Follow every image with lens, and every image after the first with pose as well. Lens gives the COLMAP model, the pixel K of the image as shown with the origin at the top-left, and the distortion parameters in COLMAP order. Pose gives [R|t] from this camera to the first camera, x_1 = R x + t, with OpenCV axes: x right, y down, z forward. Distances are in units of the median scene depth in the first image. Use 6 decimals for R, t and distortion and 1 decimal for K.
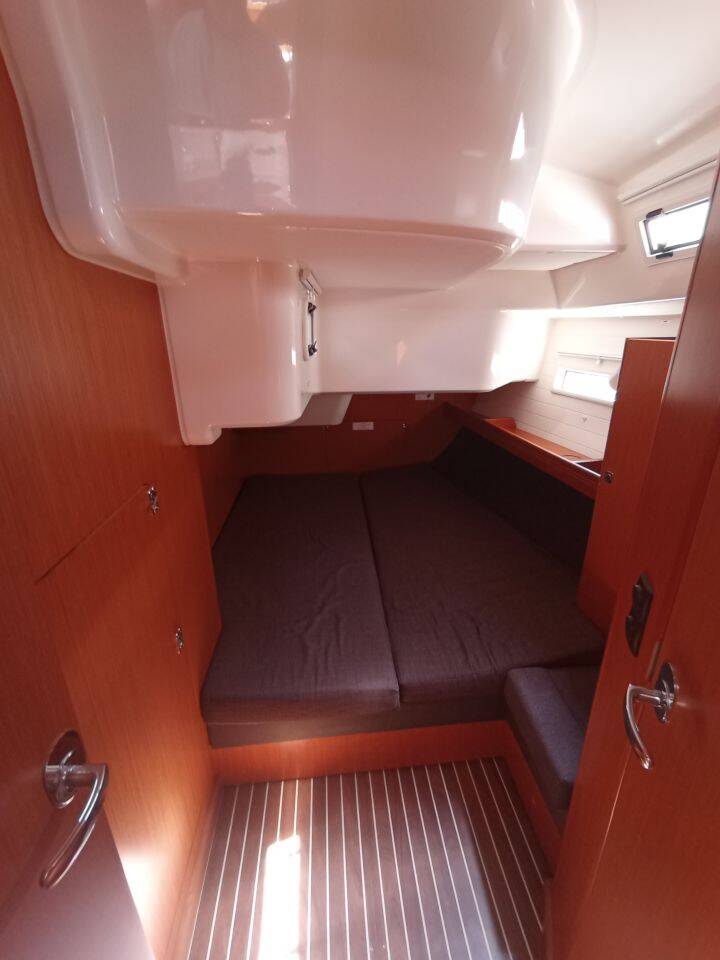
lens RADIAL K [[432.9, 0, 360.0], [0, 432.9, 480.0], [0, 0, 1]] dist [-0.002445, -0.000002]
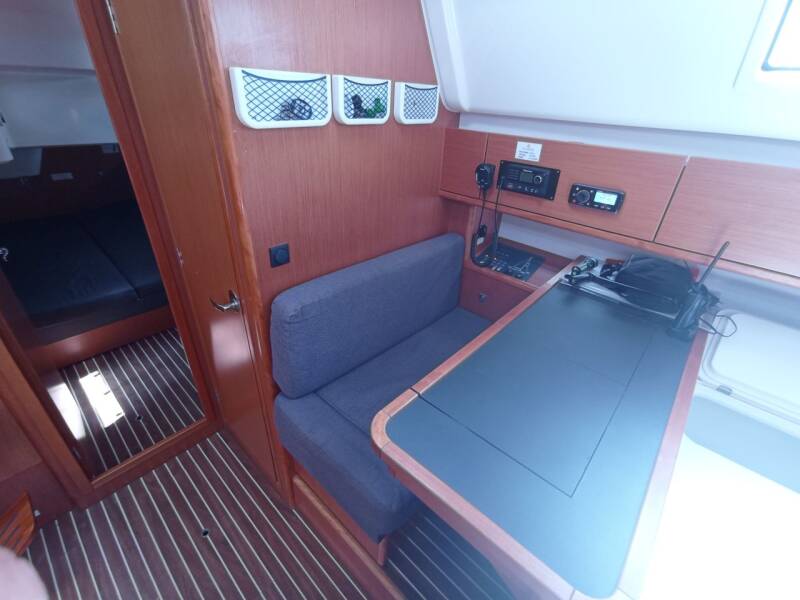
lens RADIAL K [[360.7, 0, 400.0], [0, 360.7, 300.0], [0, 0, 1]] dist [-0.002445, -0.000002]
pose [[0.732394, -0.301493, 0.610493, -0.028435], [0.185220, 0.951029, 0.247463, 0.199364], [-0.655204, -0.068165, 0.752370, -0.681990]]
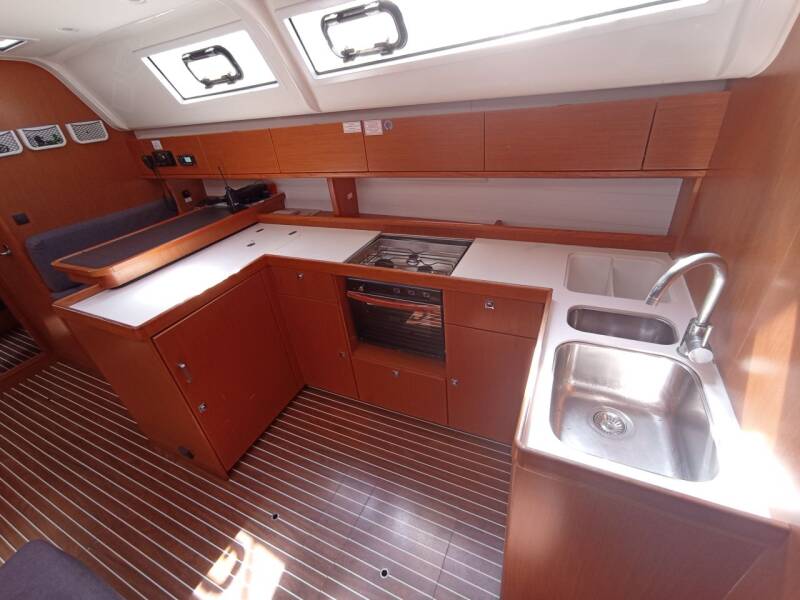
lens RADIAL K [[360.7, 0, 400.0], [0, 360.7, 300.0], [0, 0, 1]] dist [-0.002445, -0.000002]
pose [[0.508774, -0.475025, 0.717983, -0.107867], [0.389522, 0.870760, 0.300082, 0.503012], [-0.767738, 0.126996, 0.628053, -1.512067]]
